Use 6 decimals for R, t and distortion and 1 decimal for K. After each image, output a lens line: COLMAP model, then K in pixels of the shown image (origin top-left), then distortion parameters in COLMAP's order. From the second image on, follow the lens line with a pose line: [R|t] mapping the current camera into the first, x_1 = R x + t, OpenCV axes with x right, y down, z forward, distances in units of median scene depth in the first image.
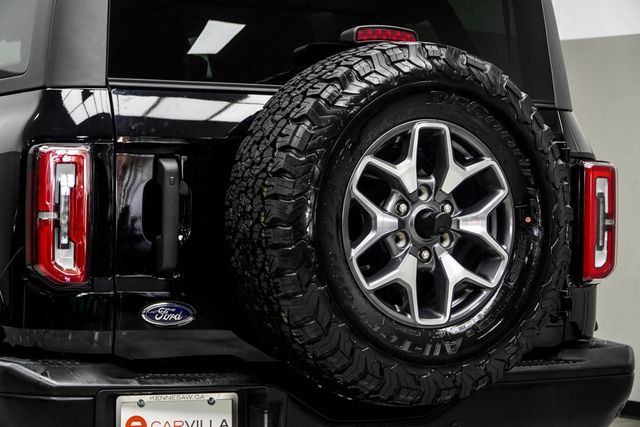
lens RADIAL K [[1903.3, 0, 320.0], [0, 1903.3, 213.5], [0, 0, 1]] dist [-0.512145, -1.396177]
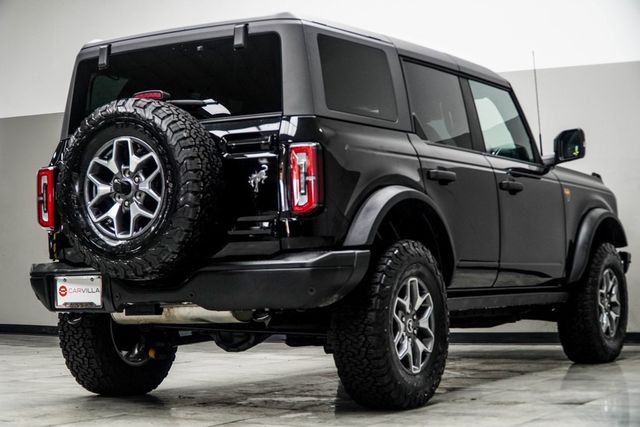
lens RADIAL K [[1415.7, 0, 320.0], [0, 1415.7, 213.5], [0, 0, 1]] dist [-0.262502, 0.418257]
pose [[0.472210, -0.068629, -0.878810, 1.470258], [0.038144, 0.997622, -0.057411, 0.126424], [0.880660, -0.006412, 0.473705, 0.475086]]
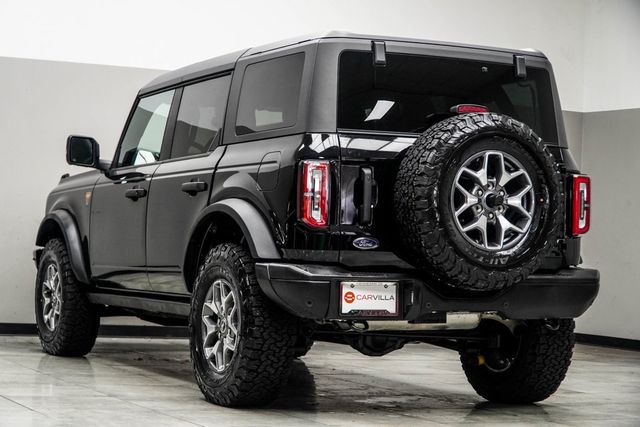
lens RADIAL K [[1421.1, 0, 320.0], [0, 1421.1, 213.5], [0, 0, 1]] dist [-0.214726, -0.101371]
pose [[0.997436, 0.009563, -0.070920, -0.020435], [-0.010999, 0.999742, -0.019882, 0.051937], [0.070712, 0.020611, 0.997284, -0.547607]]
